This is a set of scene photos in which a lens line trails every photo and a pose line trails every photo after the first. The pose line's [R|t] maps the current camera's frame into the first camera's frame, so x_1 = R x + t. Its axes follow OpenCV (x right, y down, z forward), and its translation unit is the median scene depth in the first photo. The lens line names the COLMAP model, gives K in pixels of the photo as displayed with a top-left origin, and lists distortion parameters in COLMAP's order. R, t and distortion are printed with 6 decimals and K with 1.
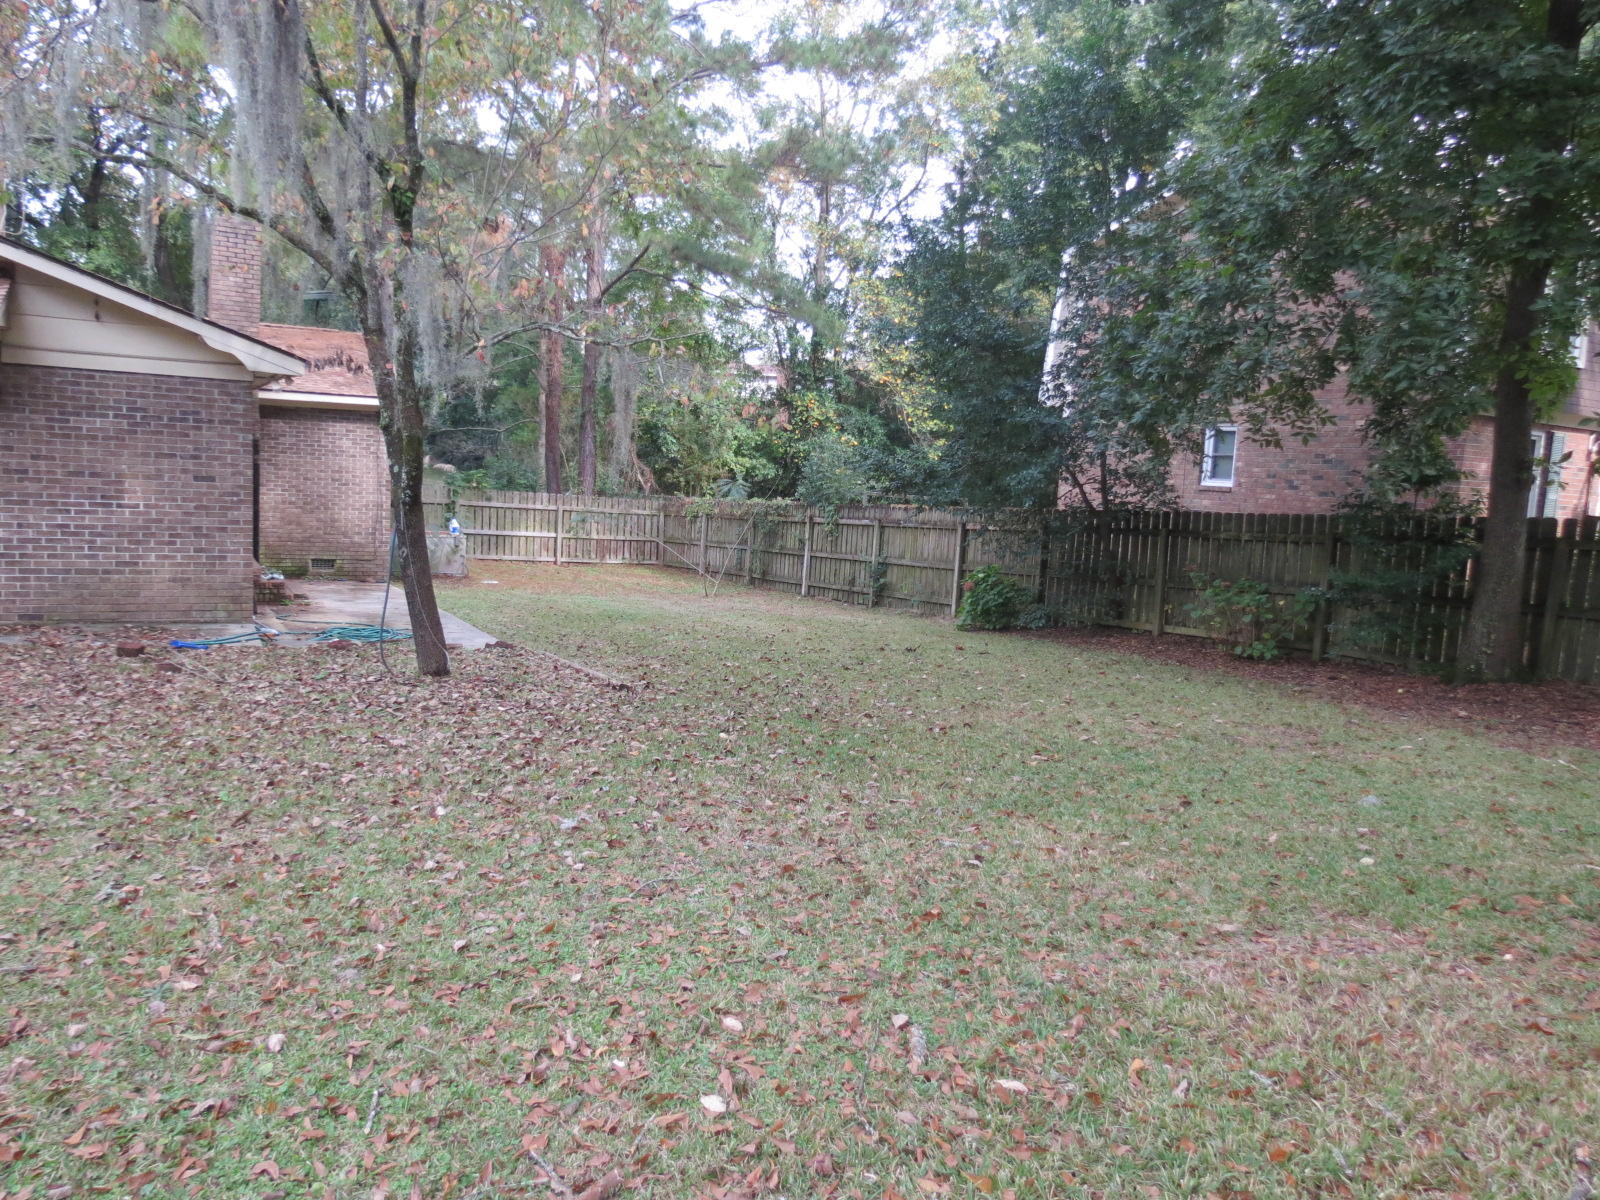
lens RADIAL K [[1131.2, 0, 800.0], [0, 1131.2, 600.0], [0, 0, 1]] dist [-0.028112, 0.015424]
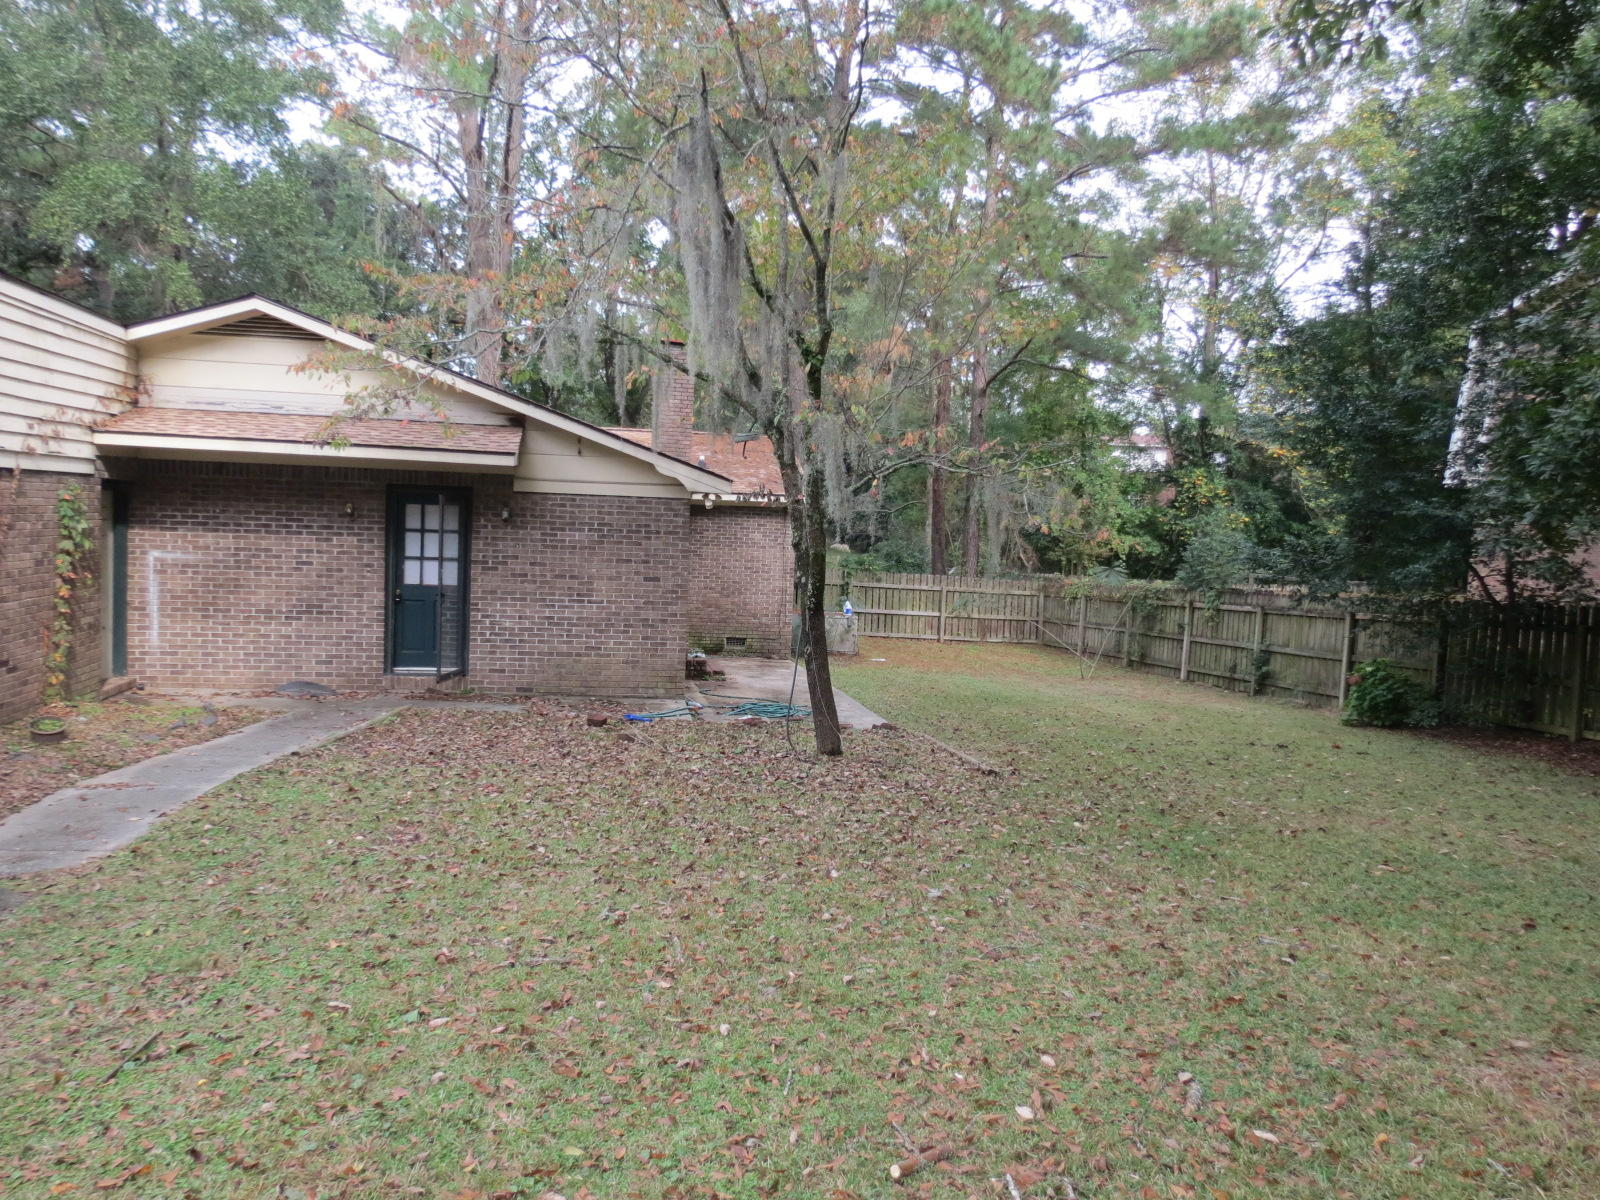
lens RADIAL K [[1131.2, 0, 800.0], [0, 1131.2, 600.0], [0, 0, 1]] dist [-0.028112, 0.015424]
pose [[0.943417, 0.005163, -0.331568, 0.035041], [-0.024994, 0.998142, -0.055574, -0.027087], [0.330665, 0.060717, 0.941793, -0.125249]]
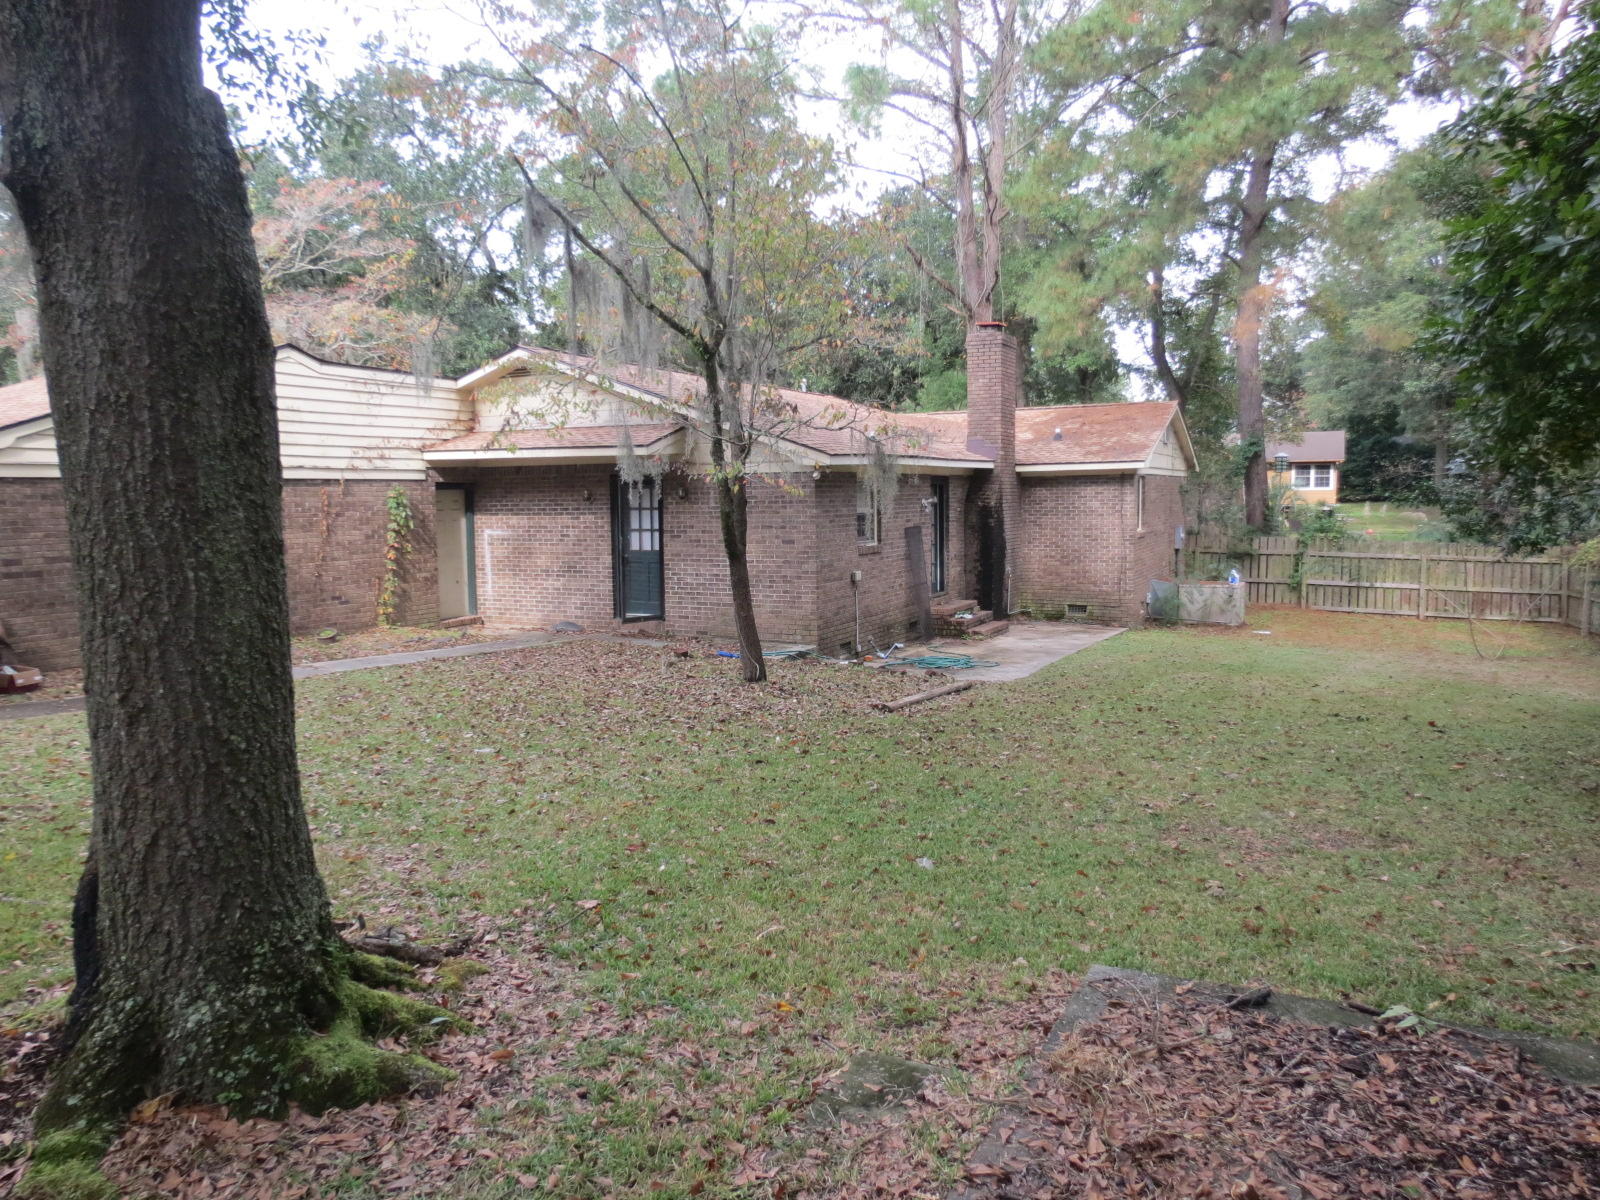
lens RADIAL K [[1131.2, 0, 800.0], [0, 1131.2, 600.0], [0, 0, 1]] dist [-0.028112, 0.015424]
pose [[0.551286, 0.015577, -0.834171, 0.837753], [-0.053859, 0.998405, -0.016950, -0.013846], [0.832576, 0.054272, 0.551245, 0.267169]]
